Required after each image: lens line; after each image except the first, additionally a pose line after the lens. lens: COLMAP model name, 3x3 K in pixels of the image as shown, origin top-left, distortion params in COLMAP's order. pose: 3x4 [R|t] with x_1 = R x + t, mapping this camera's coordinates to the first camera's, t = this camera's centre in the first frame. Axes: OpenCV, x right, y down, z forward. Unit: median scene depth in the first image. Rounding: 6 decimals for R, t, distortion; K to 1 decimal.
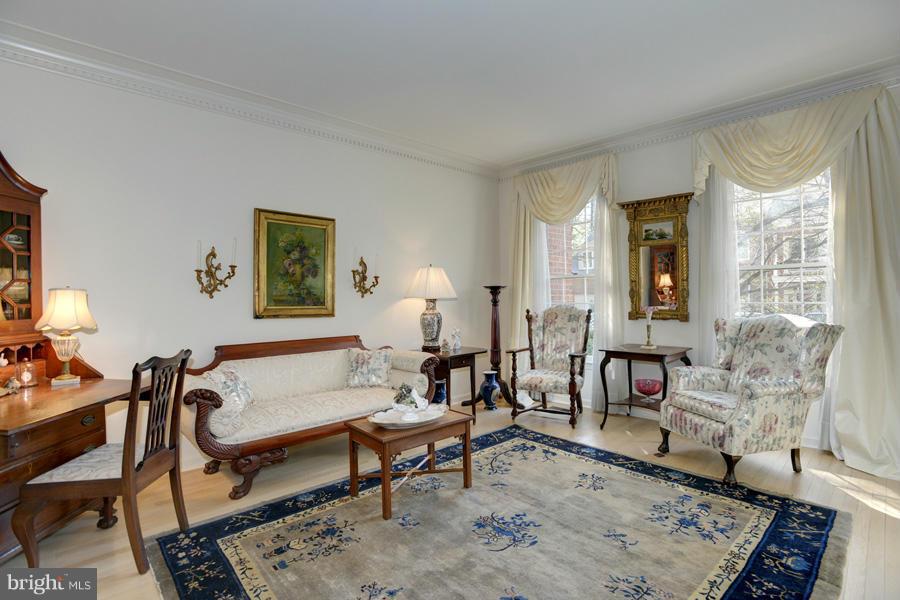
lens RADIAL K [[464.3, 0, 451.4], [0, 464.3, 284.4], [0, 0, 1]] dist [-0.004315, -0.001184]
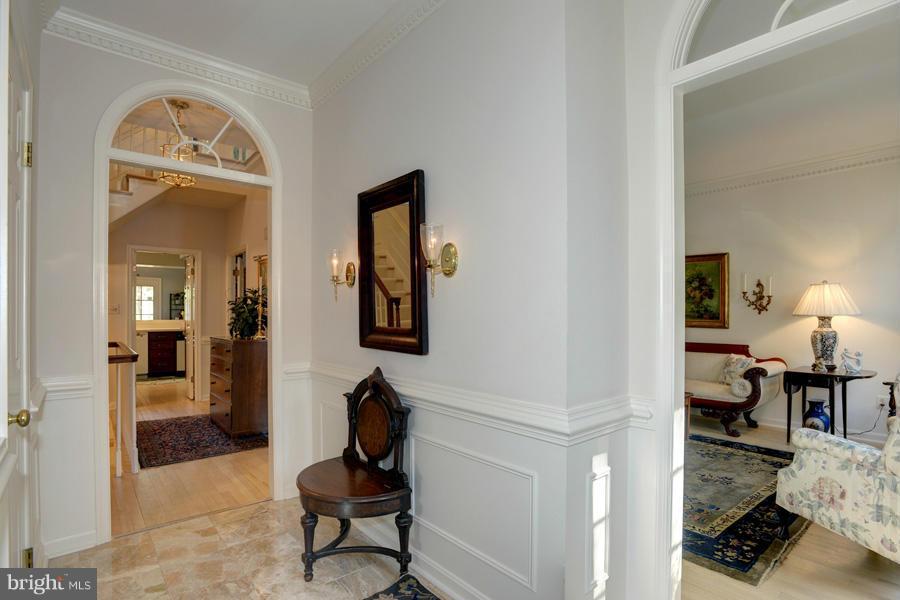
lens RADIAL K [[450.5, 0, 450.0], [0, 450.5, 300.0], [0, 0, 1]] dist [-0.002335, 0.000046]
pose [[-0.080213, -0.014382, -0.996674, 1.039793], [0.032194, 0.999337, -0.017012, -0.013428], [0.996258, -0.033451, -0.079697, 0.321349]]
